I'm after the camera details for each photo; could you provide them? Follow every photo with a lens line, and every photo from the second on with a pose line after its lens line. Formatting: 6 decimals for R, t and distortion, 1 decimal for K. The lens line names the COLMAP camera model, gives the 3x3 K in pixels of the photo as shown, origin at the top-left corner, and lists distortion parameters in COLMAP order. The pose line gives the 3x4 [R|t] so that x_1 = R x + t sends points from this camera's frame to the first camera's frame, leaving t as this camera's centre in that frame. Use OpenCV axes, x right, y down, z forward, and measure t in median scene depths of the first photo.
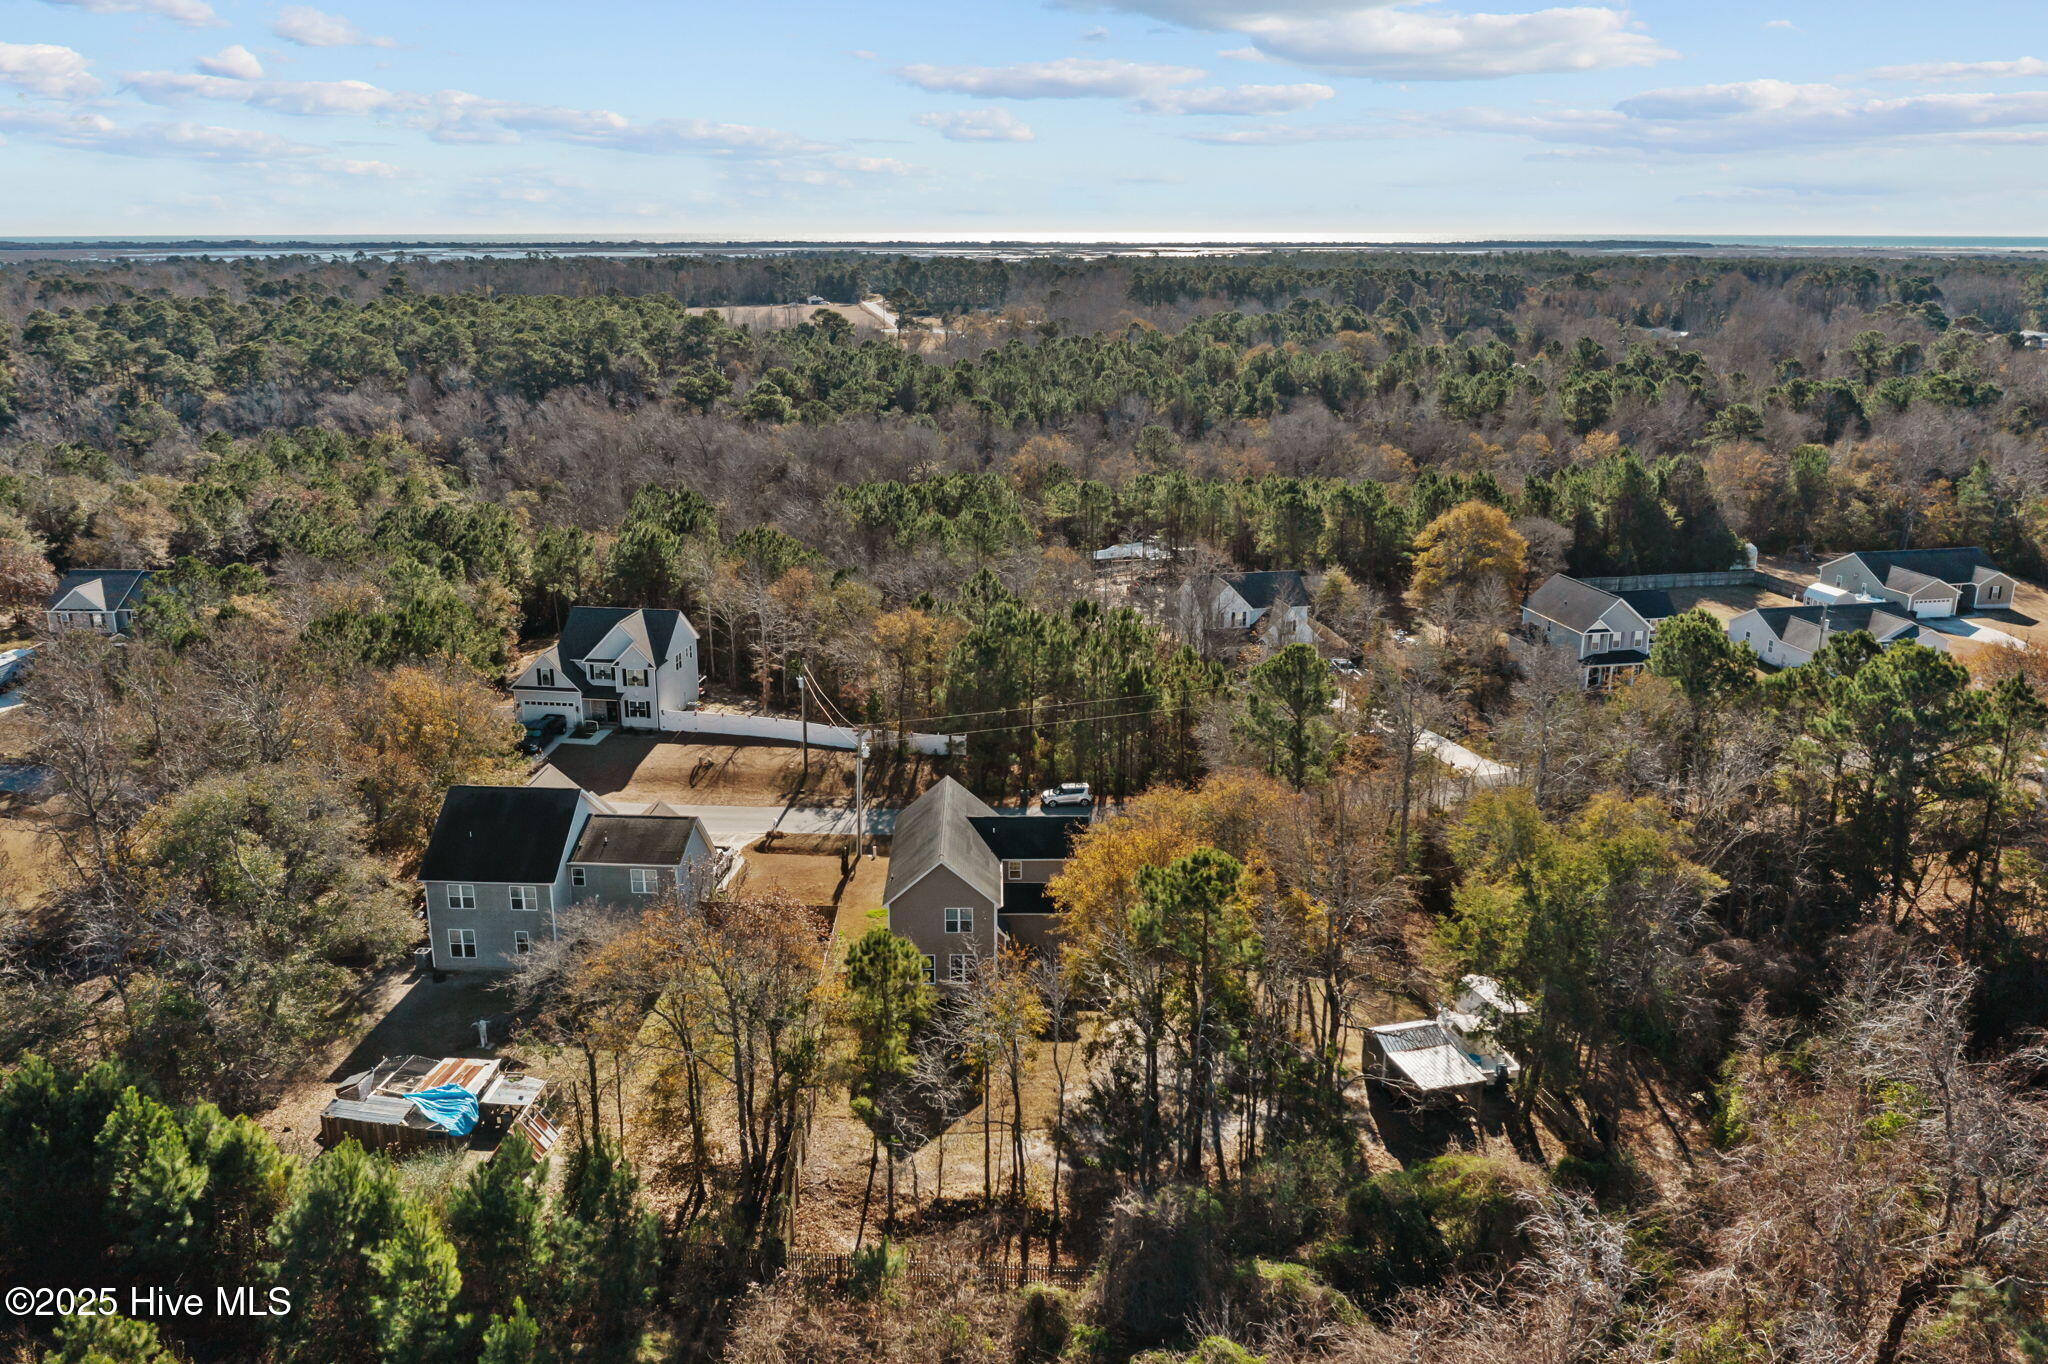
lens RADIAL K [[1621.3, 0, 1022.5], [0, 1621.3, 680.2], [0, 0, 1]] dist [-0.007398, -0.006268]
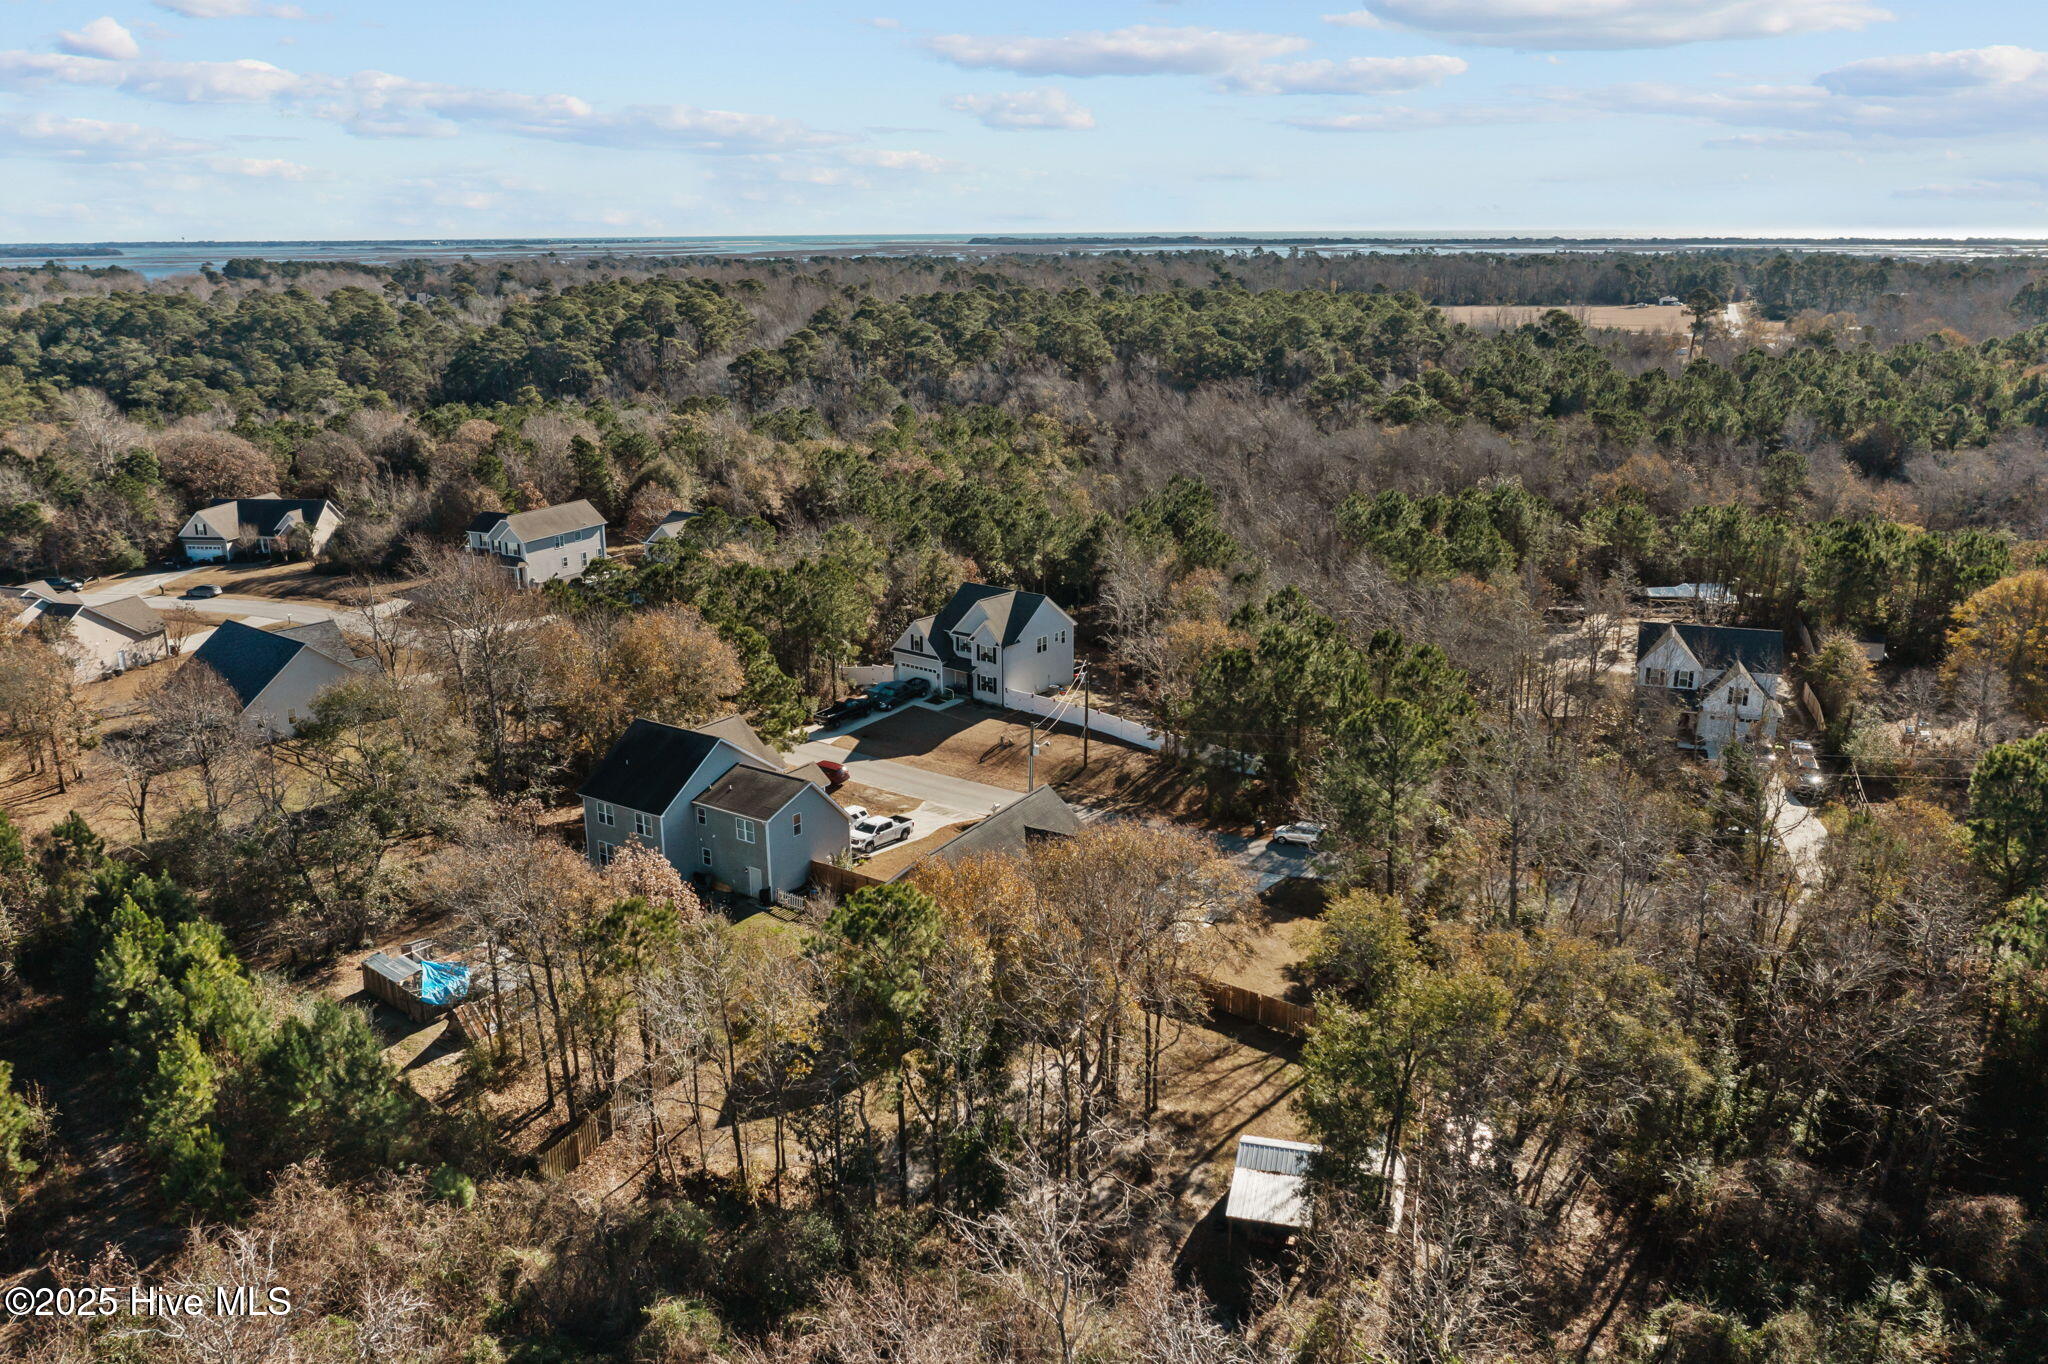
lens RADIAL K [[1621.3, 0, 1017.1], [0, 1621.3, 623.8], [0, 0, 1]] dist [-0.007398, -0.006268]
pose [[0.860588, 0.116139, -0.495883, 0.359123], [-0.131096, 0.991359, 0.004671, -0.034255], [0.492140, 0.060988, 0.868377, 0.107849]]
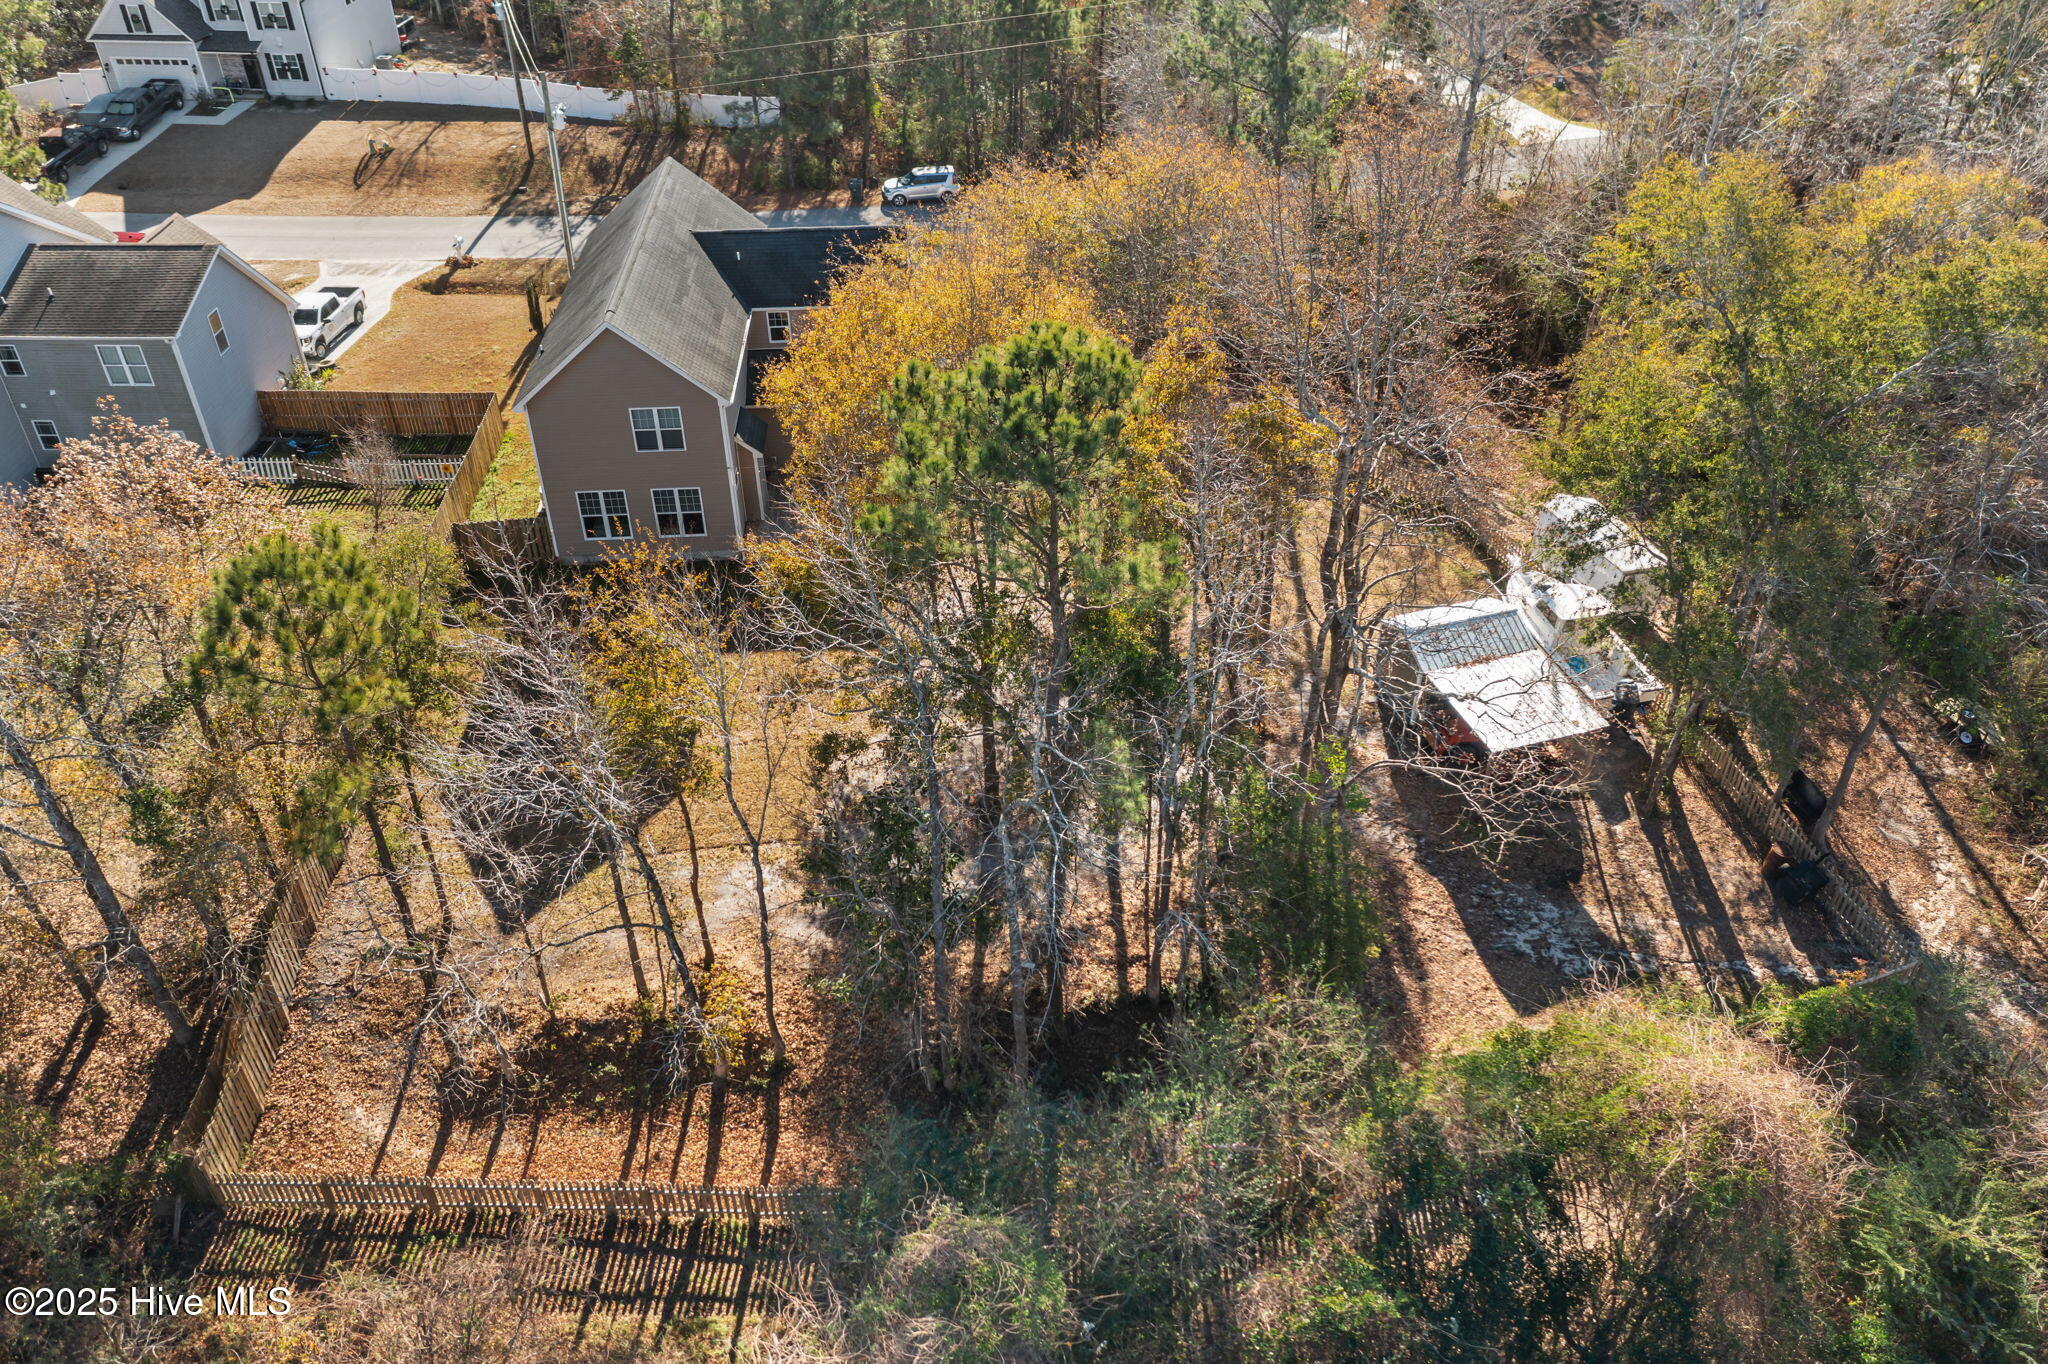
lens RADIAL K [[1621.3, 0, 1016.3], [0, 1621.3, 712.0], [0, 0, 1]] dist [-0.007398, -0.006268]
pose [[0.999554, -0.027546, 0.011529, 0.055588], [0.021187, 0.926275, 0.376252, 0.023950], [-0.021044, -0.375840, 0.926446, 0.338165]]
